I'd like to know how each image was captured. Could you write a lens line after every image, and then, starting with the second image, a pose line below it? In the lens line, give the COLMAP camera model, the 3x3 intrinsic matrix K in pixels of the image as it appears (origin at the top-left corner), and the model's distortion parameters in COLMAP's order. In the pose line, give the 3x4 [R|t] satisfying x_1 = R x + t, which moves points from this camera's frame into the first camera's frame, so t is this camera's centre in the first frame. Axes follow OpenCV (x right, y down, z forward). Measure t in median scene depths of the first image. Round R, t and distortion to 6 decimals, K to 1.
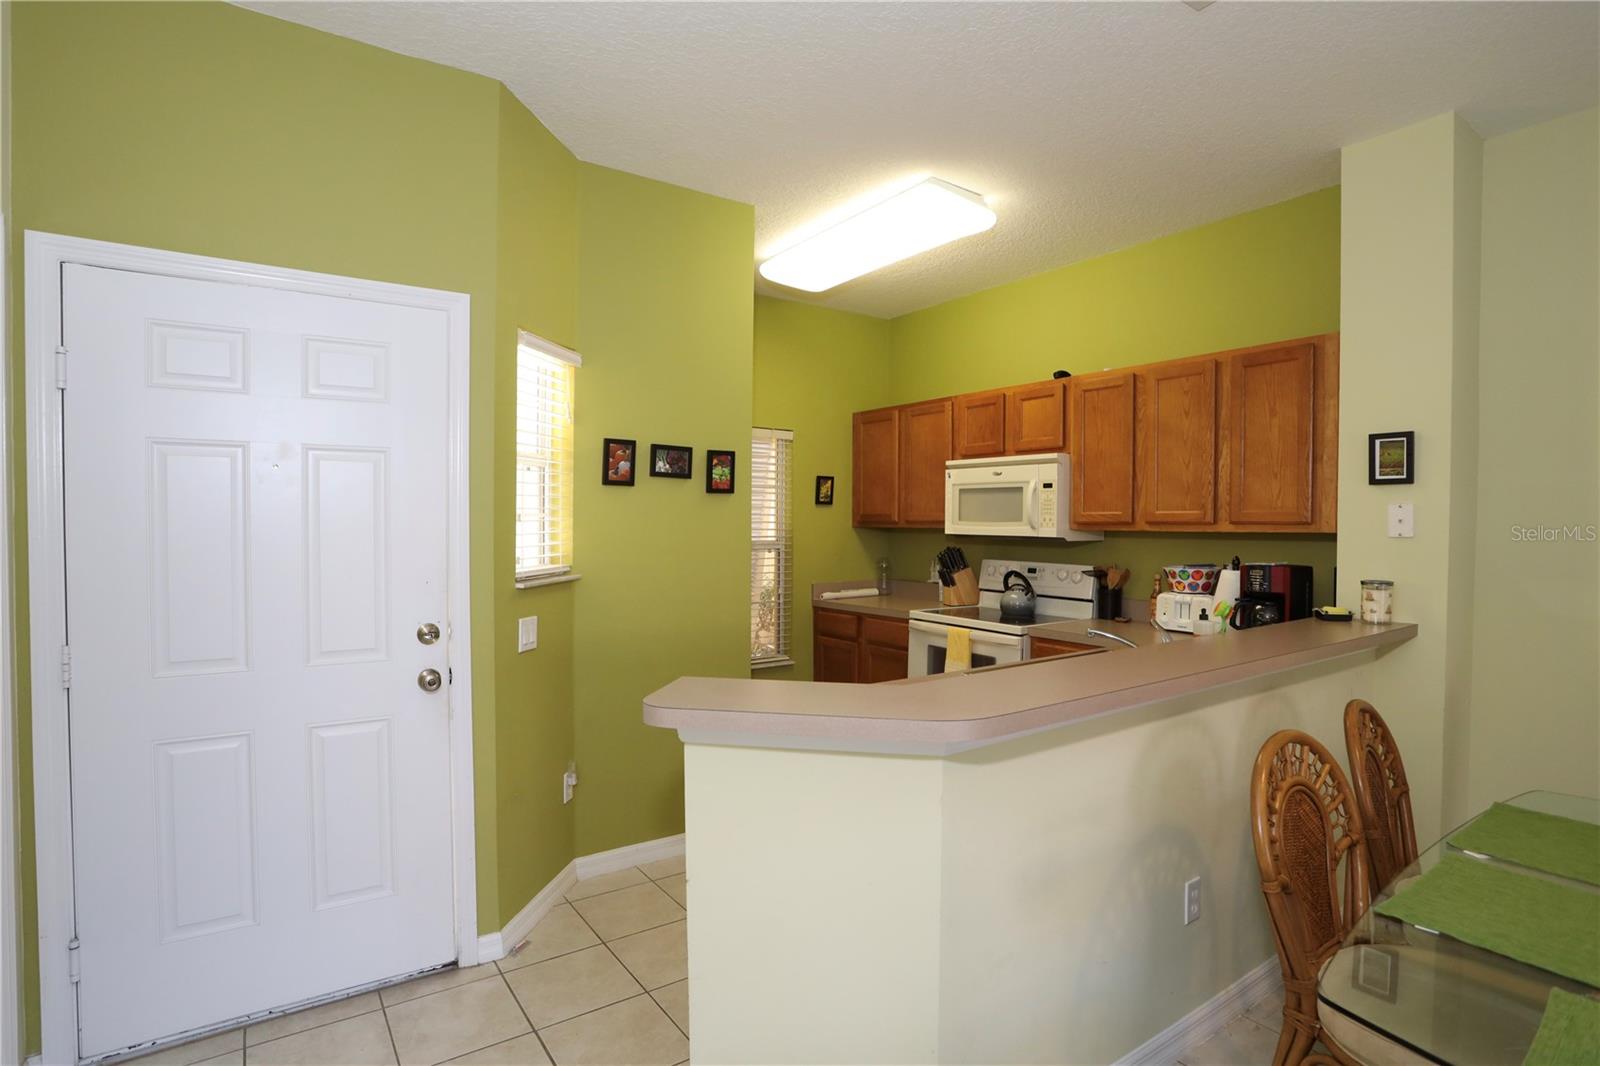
lens RADIAL K [[790.9, 0, 781.2], [0, 790.9, 537.2], [0, 0, 1]] dist [-0.071424, 0.029615]
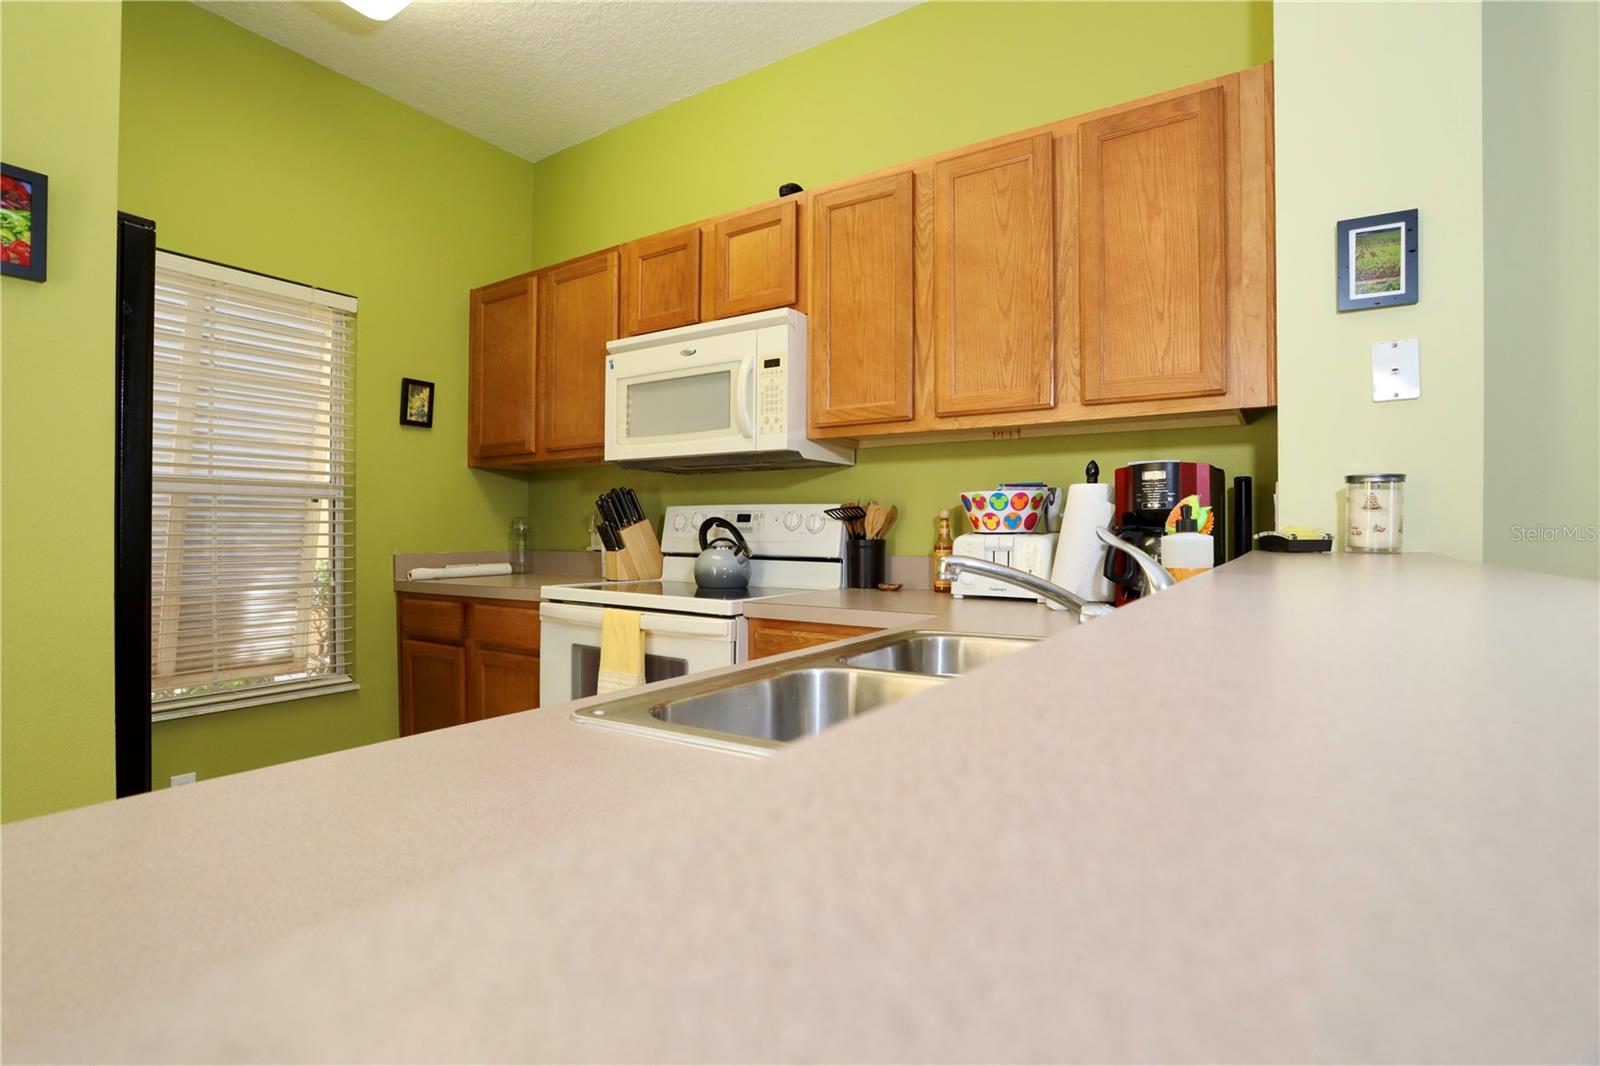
lens RADIAL K [[781.0, 0, 781.6], [0, 781.0, 532.7], [0, 0, 1]] dist [-0.069682, 0.029080]
pose [[0.927835, -0.001669, 0.372986, 0.138002], [0.008218, 0.999839, -0.015970, 0.077722], [-0.372899, 0.017883, 0.927699, 0.494076]]
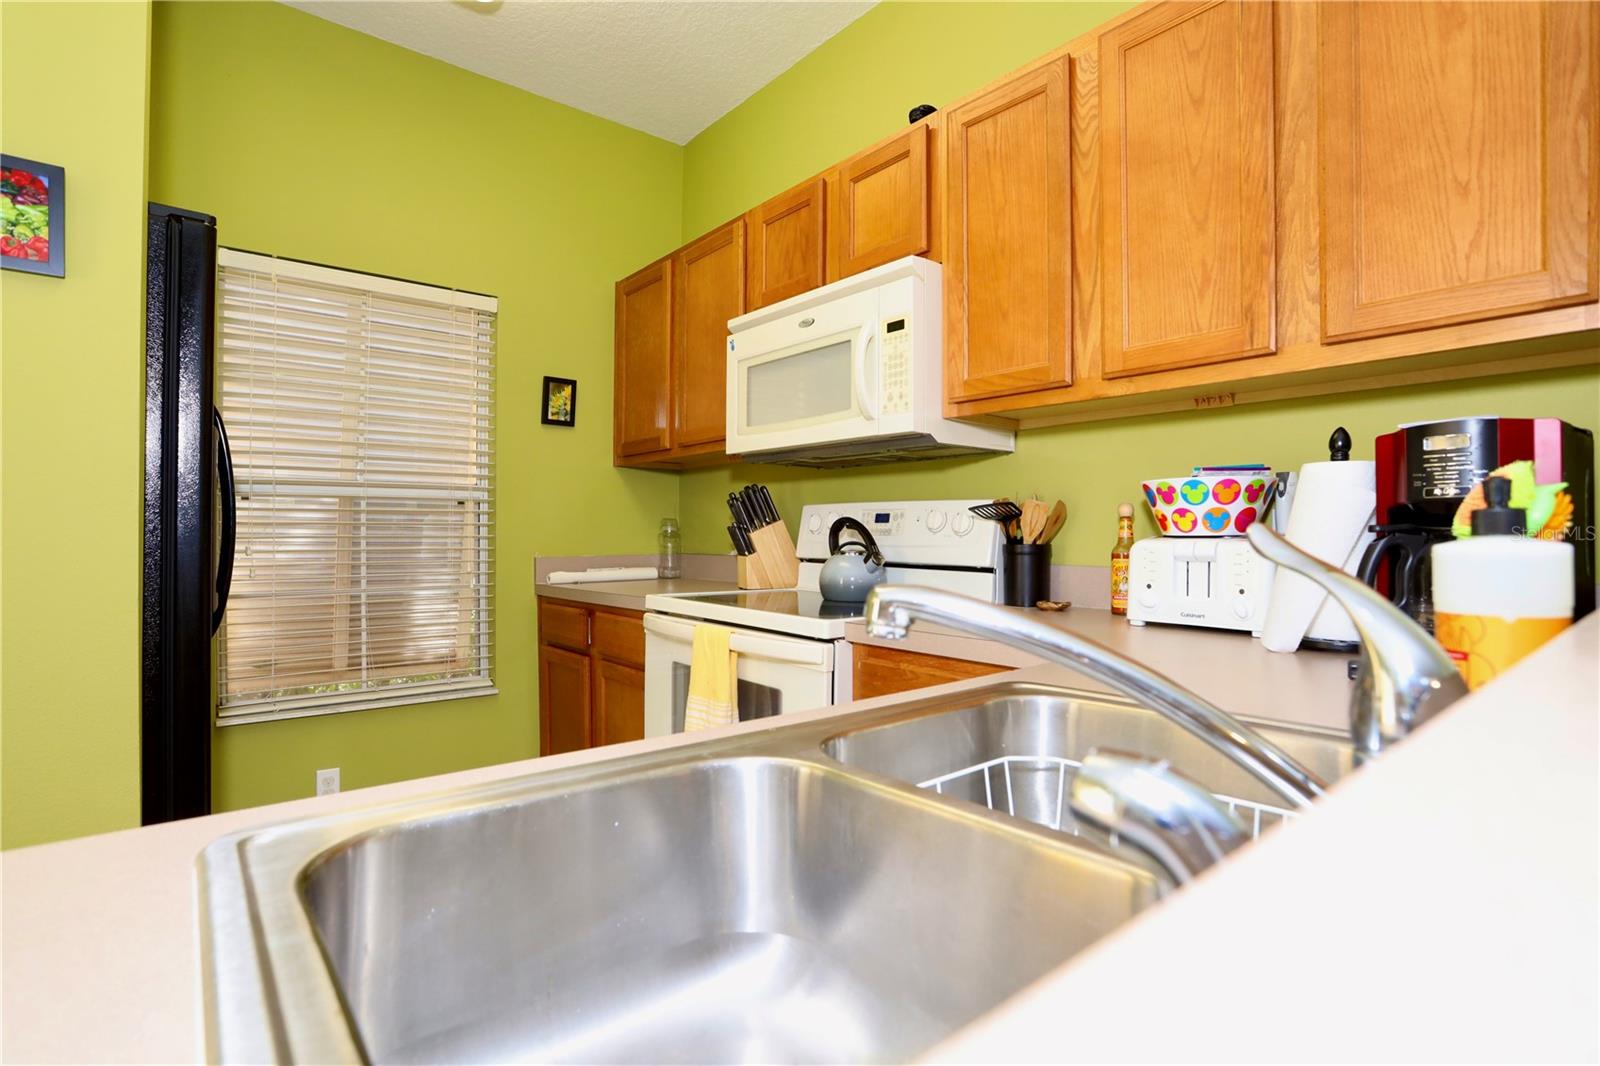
lens RADIAL K [[781.0, 0, 779.8], [0, 781.0, 535.2], [0, 0, 1]] dist [-0.069682, 0.029080]
pose [[0.996321, -0.001000, 0.085693, 0.248694], [0.002515, 0.999843, -0.017566, 0.076069], [-0.085662, 0.017717, 0.996167, 0.583625]]
